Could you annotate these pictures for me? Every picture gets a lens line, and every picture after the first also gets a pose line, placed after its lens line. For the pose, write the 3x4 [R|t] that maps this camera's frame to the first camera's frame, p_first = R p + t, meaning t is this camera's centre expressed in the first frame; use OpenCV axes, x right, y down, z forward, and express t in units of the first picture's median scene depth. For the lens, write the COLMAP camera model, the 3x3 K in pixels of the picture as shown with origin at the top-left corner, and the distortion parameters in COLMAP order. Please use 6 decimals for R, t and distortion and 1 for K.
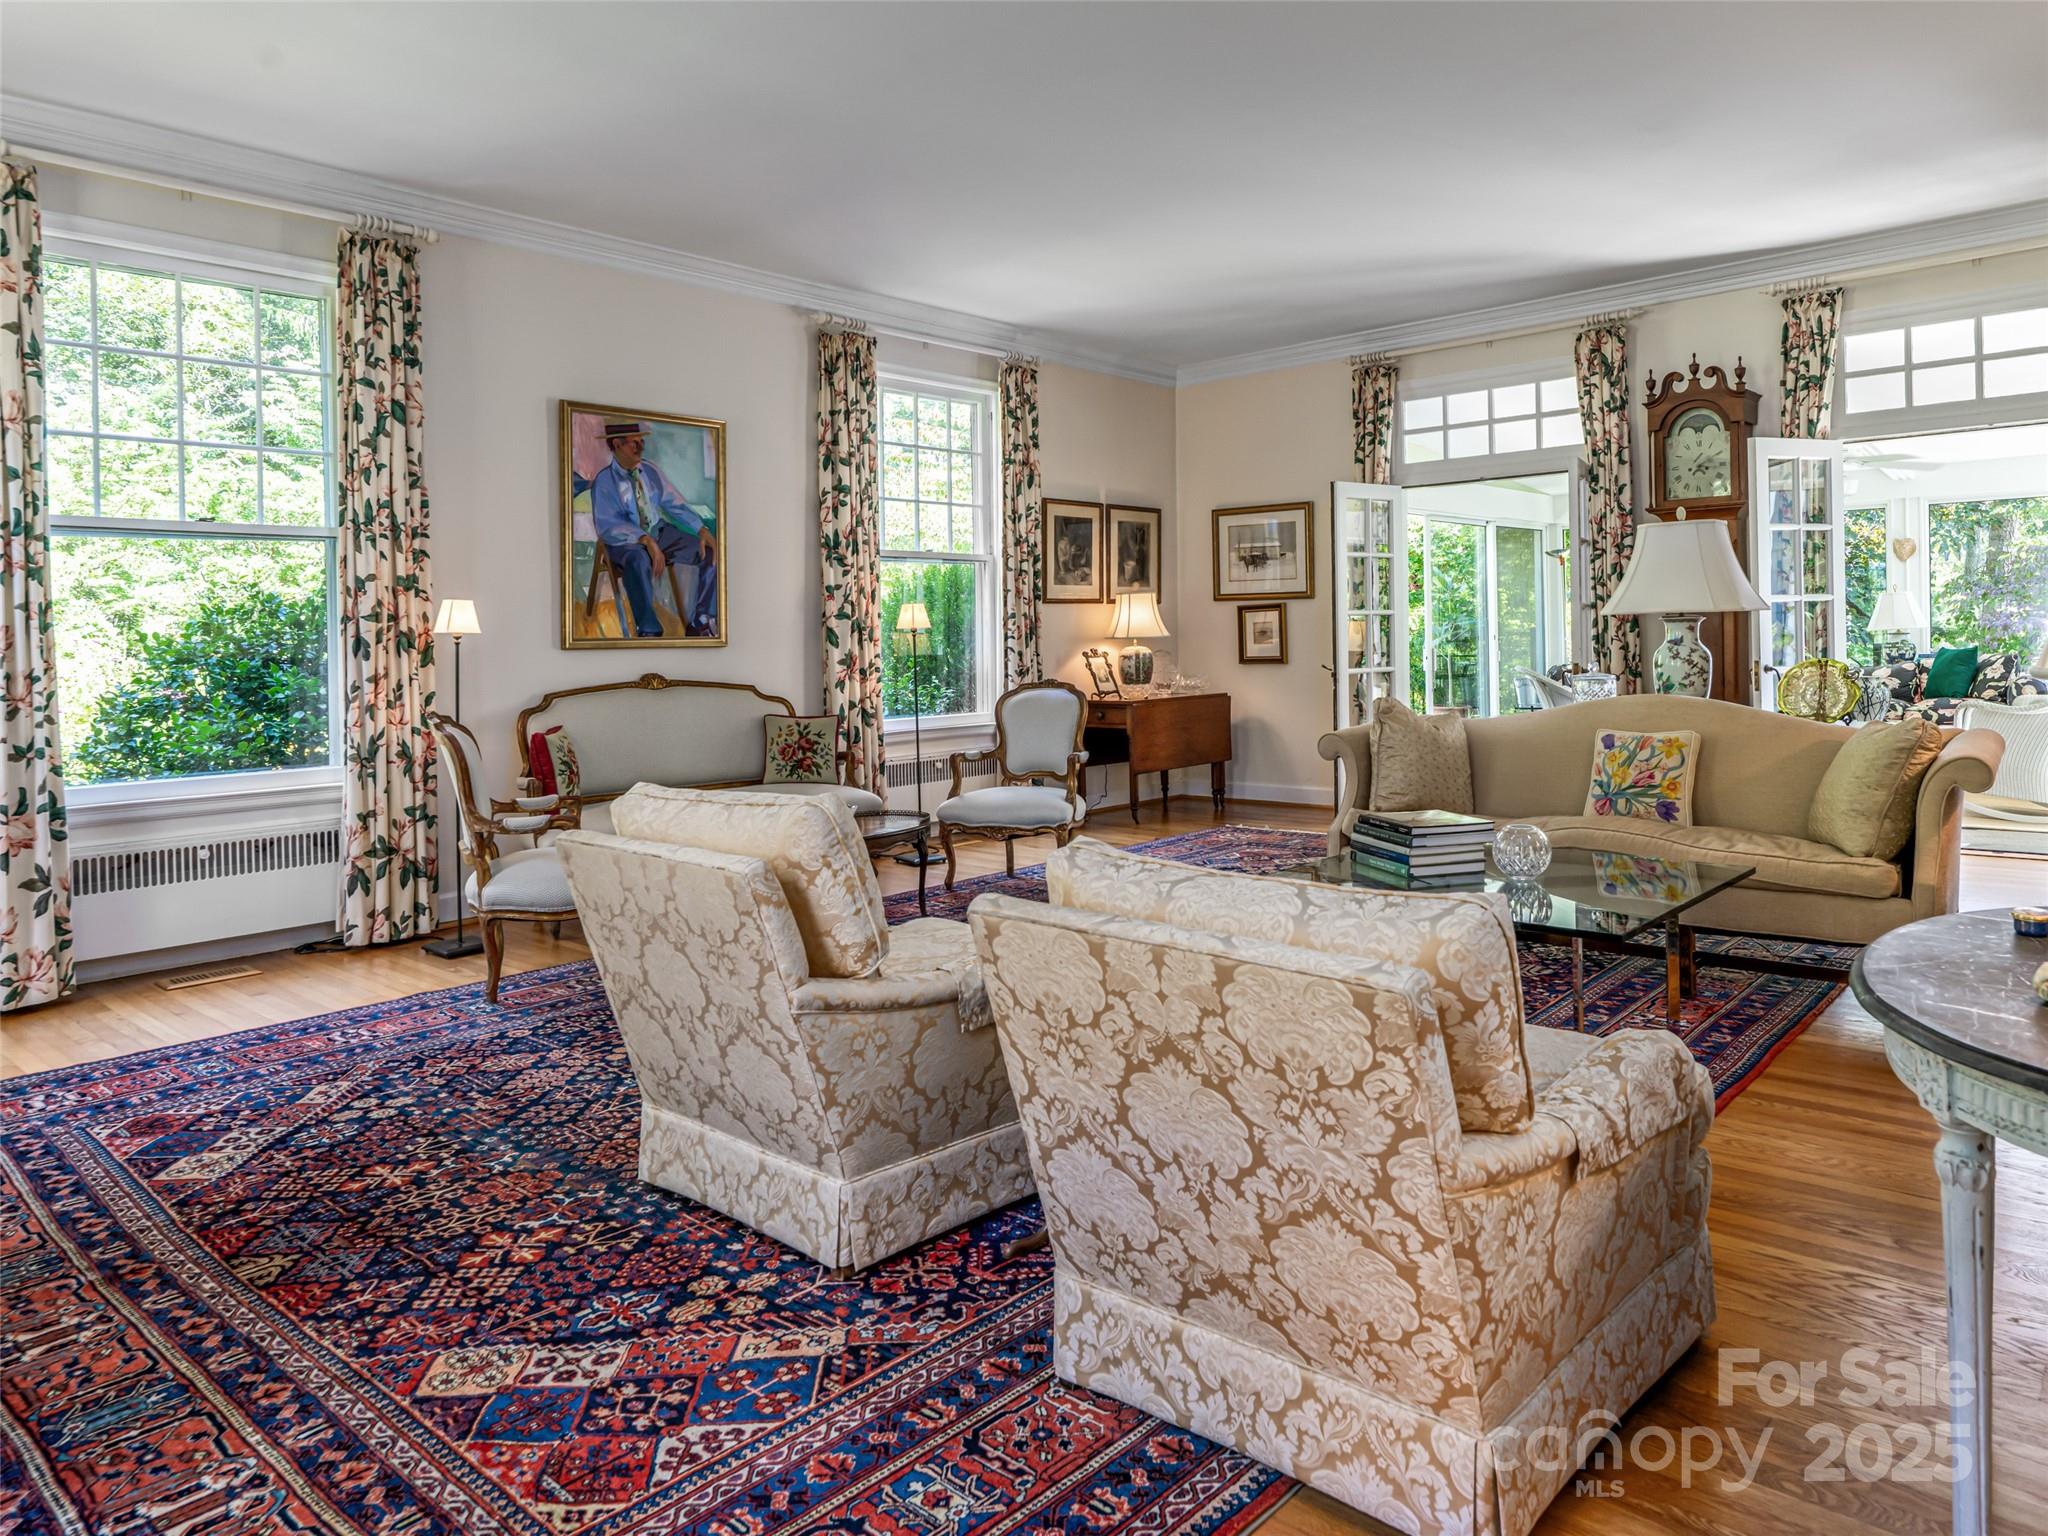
lens RADIAL K [[1316.8, 0, 1033.3], [0, 1316.8, 751.4], [0, 0, 1]] dist [0.006124, 0.001386]
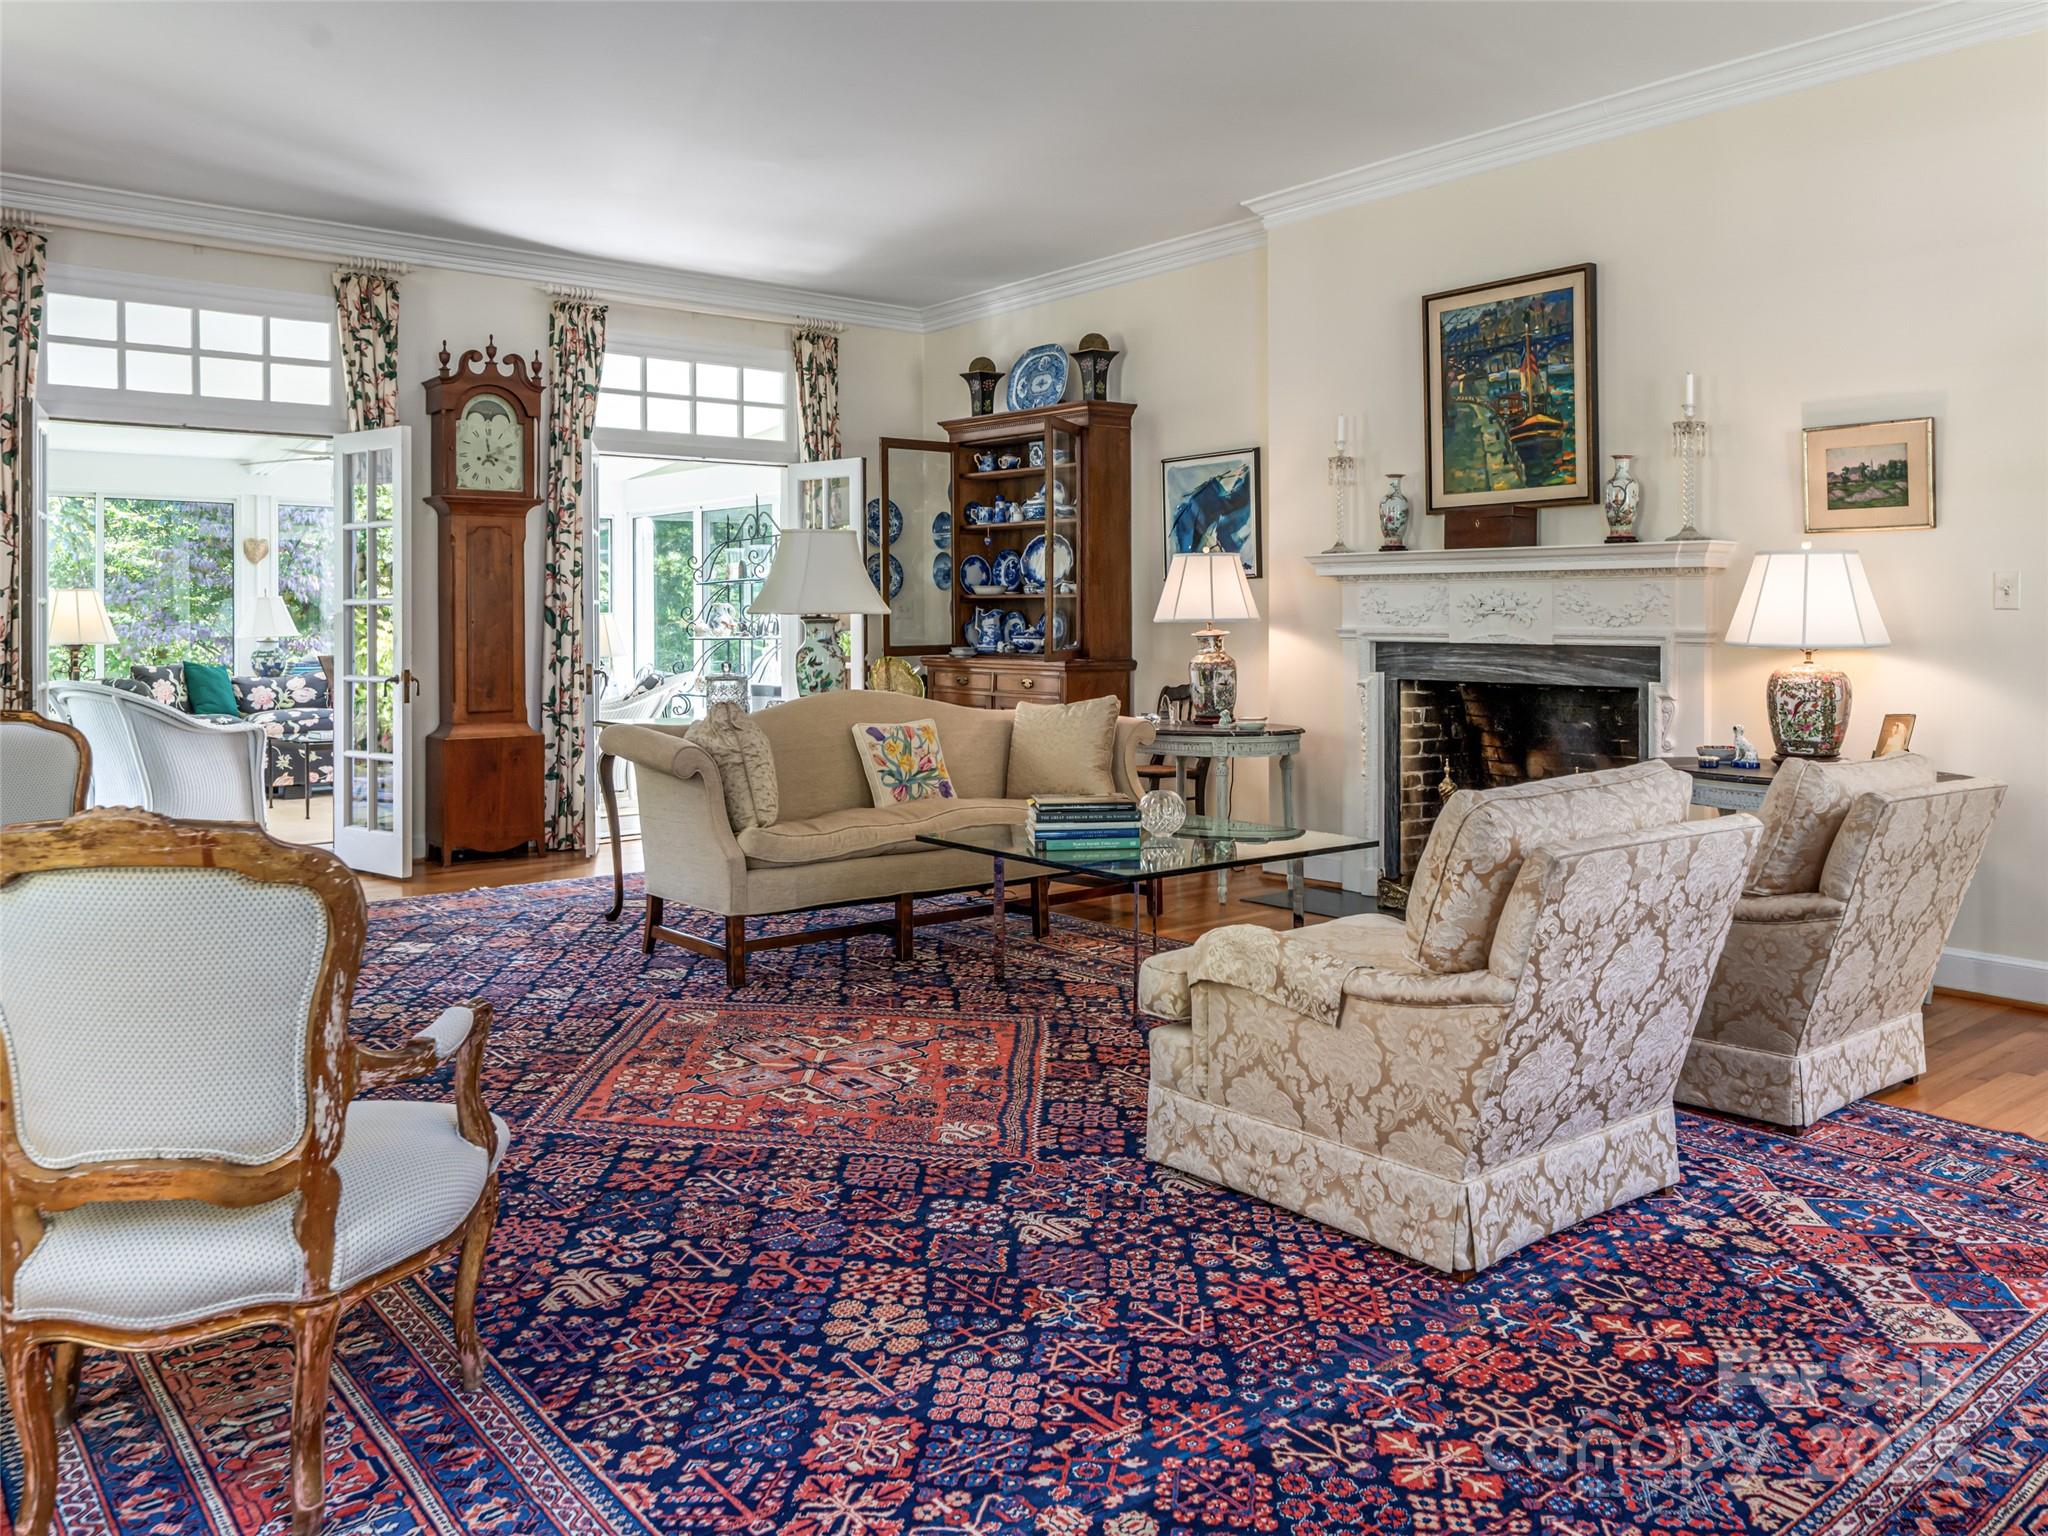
lens RADIAL K [[1556.0, 0, 1030.3], [0, 1556.0, 778.5], [0, 0, 1]] dist [-0.011288, 0.000471]
pose [[0.161679, -0.077139, 0.983824, -0.543775], [0.084455, 0.994364, 0.064086, -0.028220], [-0.983223, 0.072728, 0.167283, 0.466813]]
